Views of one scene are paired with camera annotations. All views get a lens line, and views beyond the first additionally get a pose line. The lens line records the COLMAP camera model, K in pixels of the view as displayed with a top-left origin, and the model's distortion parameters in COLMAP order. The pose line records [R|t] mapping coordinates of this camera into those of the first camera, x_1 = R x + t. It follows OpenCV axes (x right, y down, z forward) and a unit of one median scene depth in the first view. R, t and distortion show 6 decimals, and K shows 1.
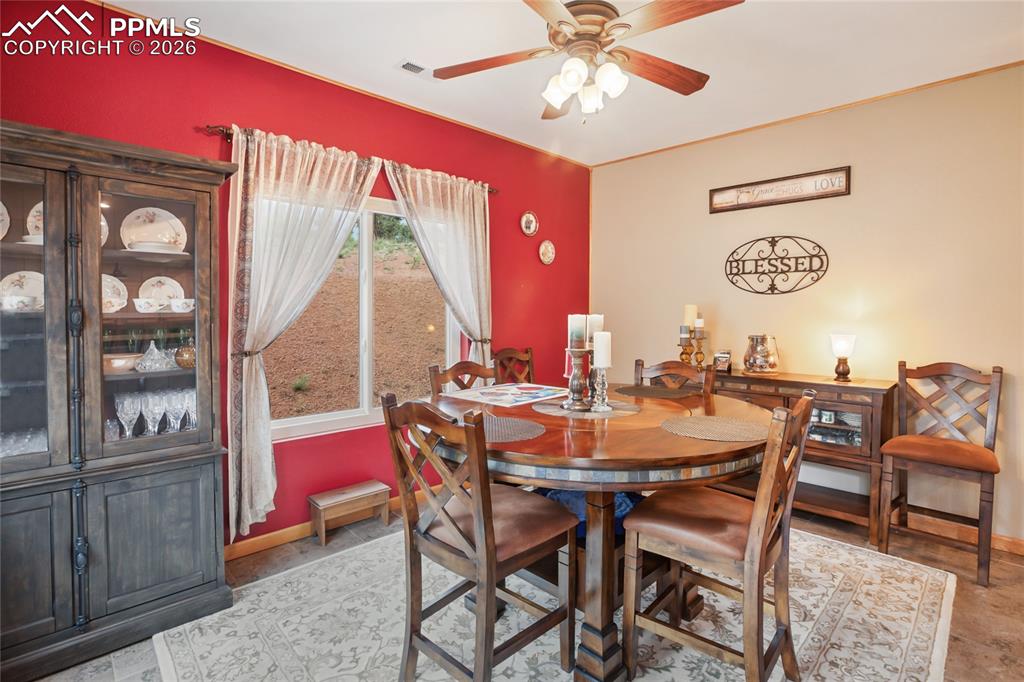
lens RADIAL K [[503.0, 0, 513.0], [0, 503.0, 318.9], [0, 0, 1]] dist [-0.002675, 0.000100]
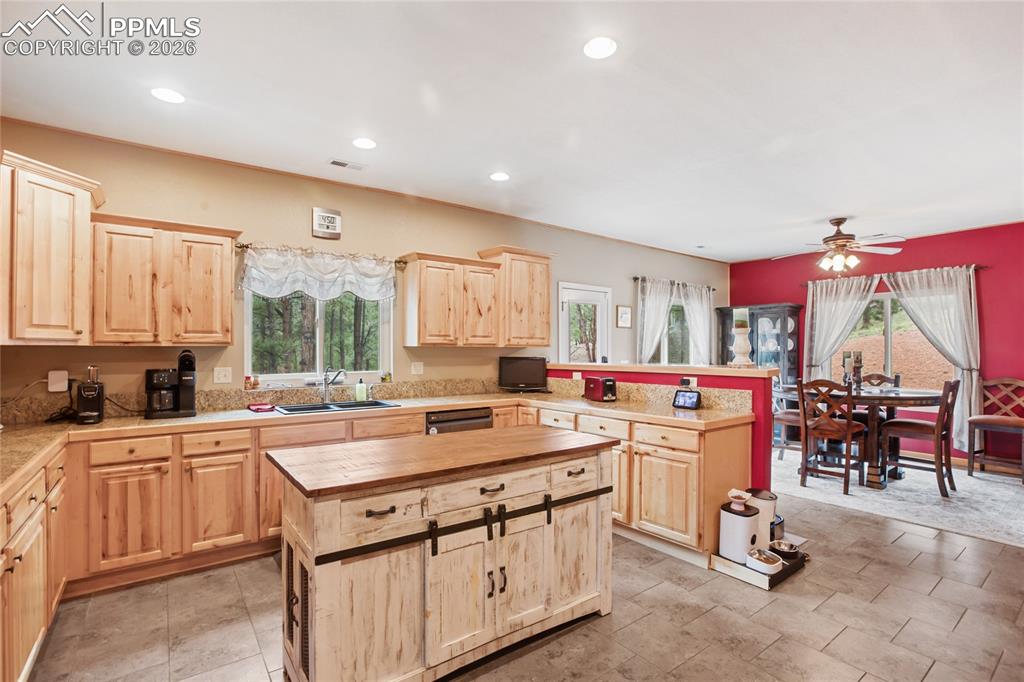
lens RADIAL K [[490.3, 0, 507.7], [0, 490.3, 338.8], [0, 0, 1]] dist [-0.009687, 0.000984]
pose [[-0.143690, -0.022264, -0.989372, 1.730354], [-0.021510, 0.999581, -0.019369, 0.010422], [0.989389, 0.018498, -0.144108, -0.175277]]
